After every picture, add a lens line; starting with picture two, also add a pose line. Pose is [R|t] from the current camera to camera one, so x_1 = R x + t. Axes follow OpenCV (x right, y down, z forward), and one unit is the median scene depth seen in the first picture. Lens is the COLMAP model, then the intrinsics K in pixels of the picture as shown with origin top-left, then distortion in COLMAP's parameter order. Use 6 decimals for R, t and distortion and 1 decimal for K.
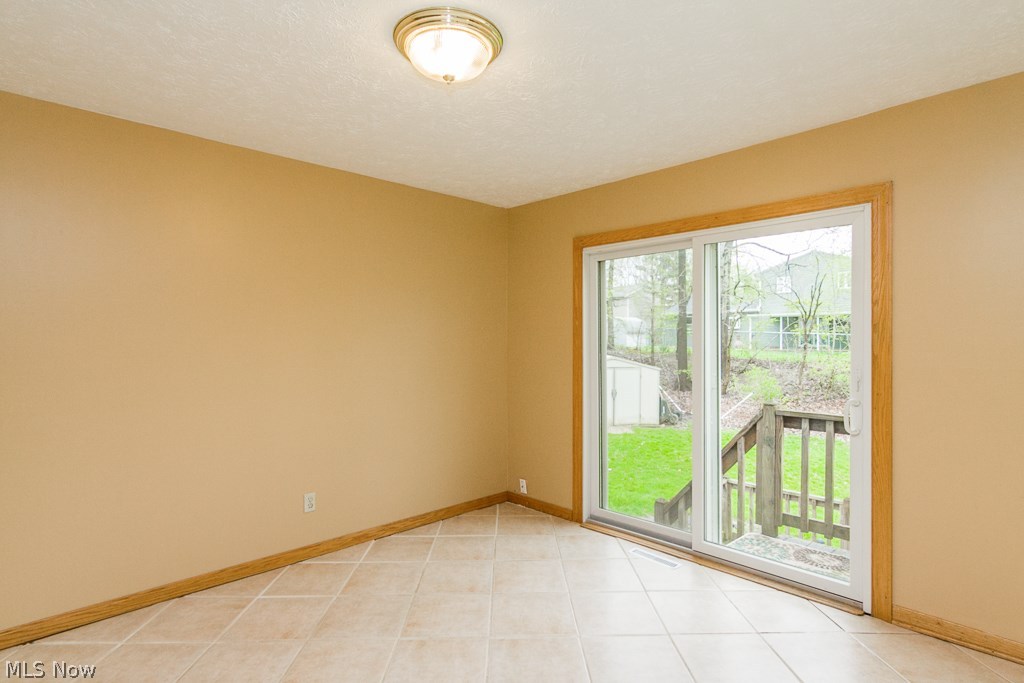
lens RADIAL K [[530.2, 0, 509.6], [0, 530.2, 343.6], [0, 0, 1]] dist [0.003591, 0.001433]
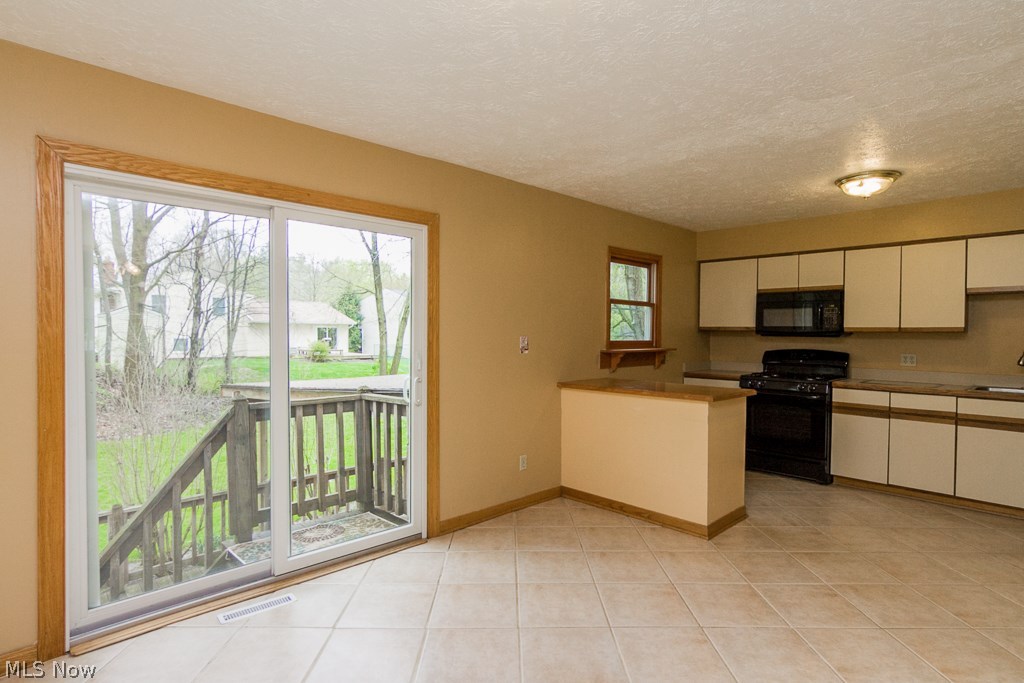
lens RADIAL K [[530.2, 0, 514.7], [0, 530.2, 338.6], [0, 0, 1]] dist [0.003591, 0.001433]
pose [[0.005870, -0.010643, 0.999926, -0.503602], [0.003203, 0.999938, 0.010625, 0.001163], [-0.999978, 0.003140, 0.005904, 0.619902]]
